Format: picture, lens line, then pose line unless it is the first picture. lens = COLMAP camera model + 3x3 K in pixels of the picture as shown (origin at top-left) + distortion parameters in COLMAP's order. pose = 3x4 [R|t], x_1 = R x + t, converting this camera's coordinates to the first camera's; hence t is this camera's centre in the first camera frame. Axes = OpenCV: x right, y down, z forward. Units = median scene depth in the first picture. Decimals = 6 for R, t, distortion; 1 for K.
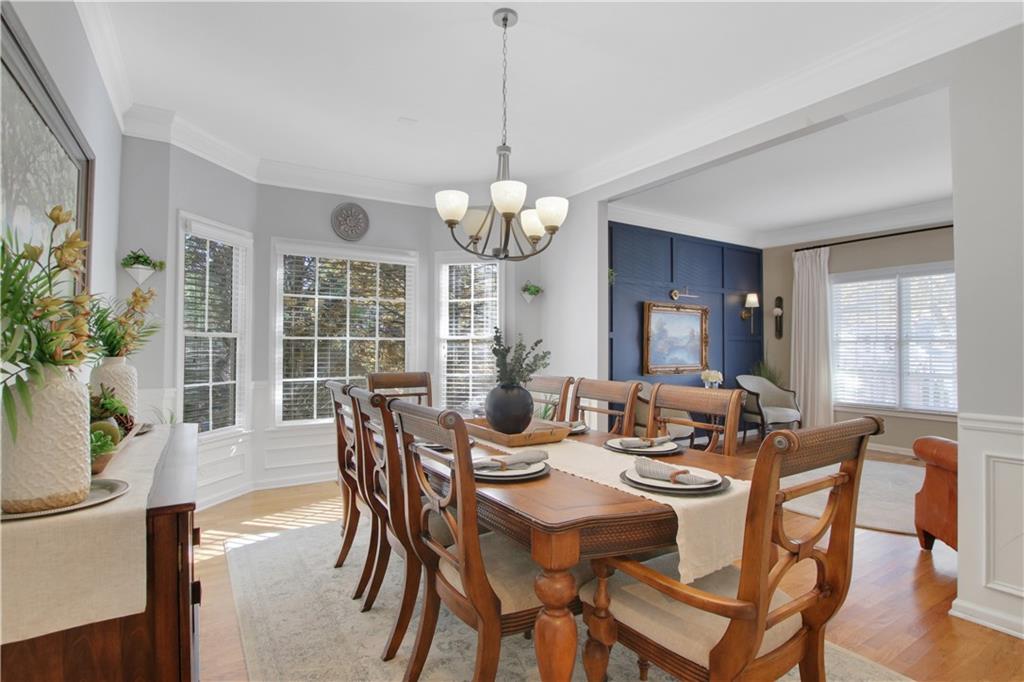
lens RADIAL K [[495.0, 0, 512.3], [0, 495.0, 339.1], [0, 0, 1]] dist [-0.017071, -0.000359]
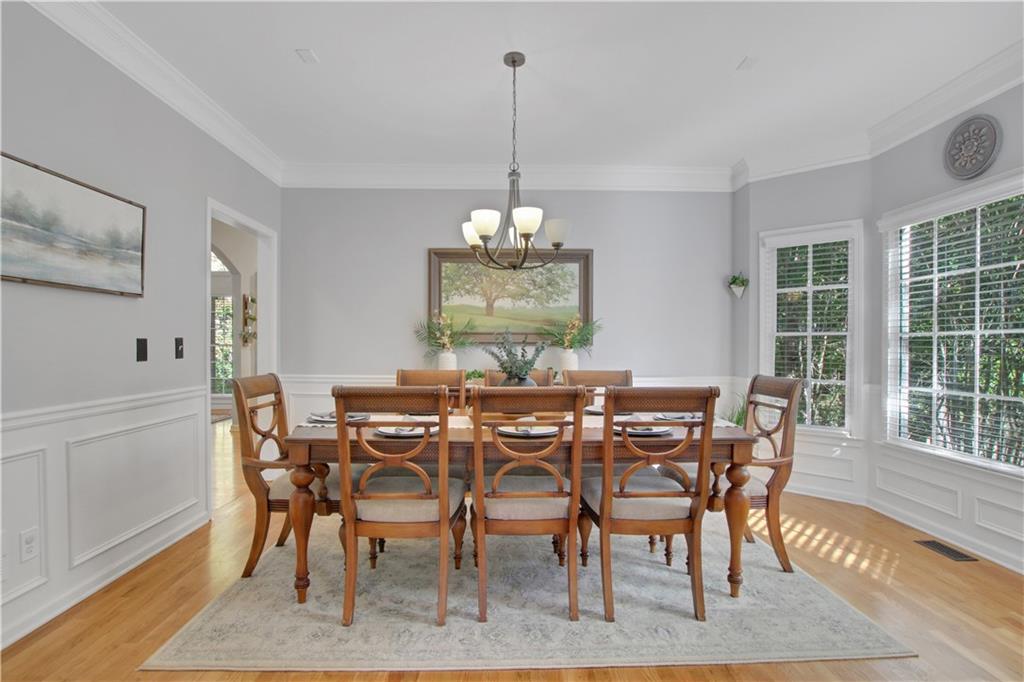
lens RADIAL K [[495.0, 0, 506.3], [0, 495.0, 346.5], [0, 0, 1]] dist [-0.017071, -0.000359]
pose [[-0.506877, -0.002699, -0.862014, 0.524912], [0.003677, 0.999979, -0.005293, 0.018044], [0.862011, -0.005852, -0.506856, 0.818934]]
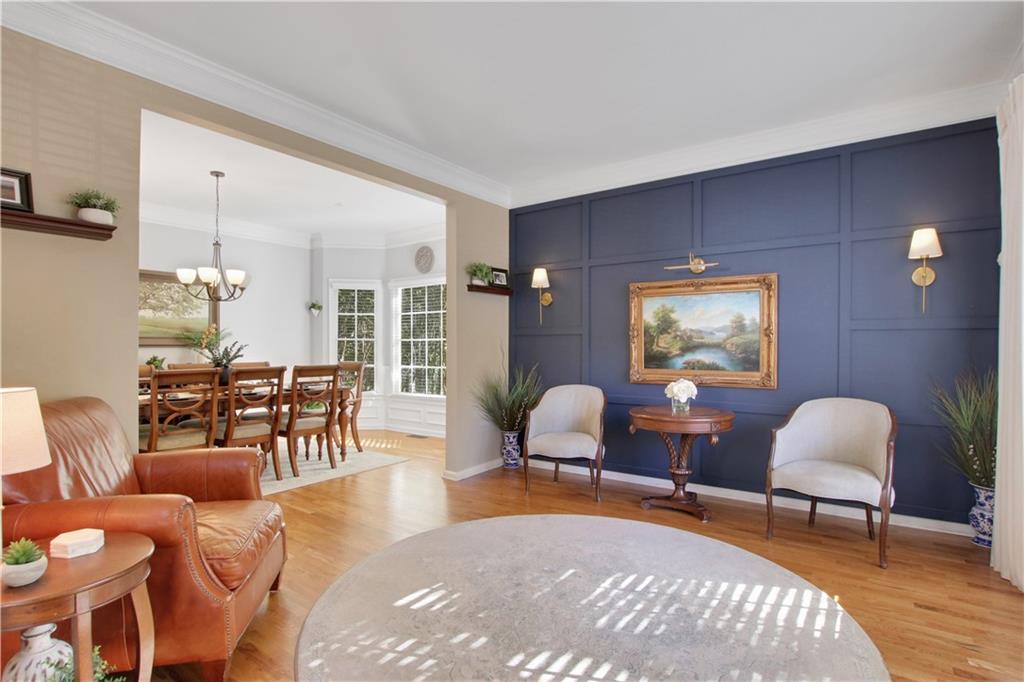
lens RADIAL K [[495.0, 0, 510.5], [0, 495.0, 349.4], [0, 0, 1]] dist [-0.017071, -0.000359]
pose [[0.386980, 0.000960, -0.922088, 1.140899], [0.014226, 0.999874, 0.007011, 0.020444], [0.921978, -0.015830, 0.386918, 0.683136]]
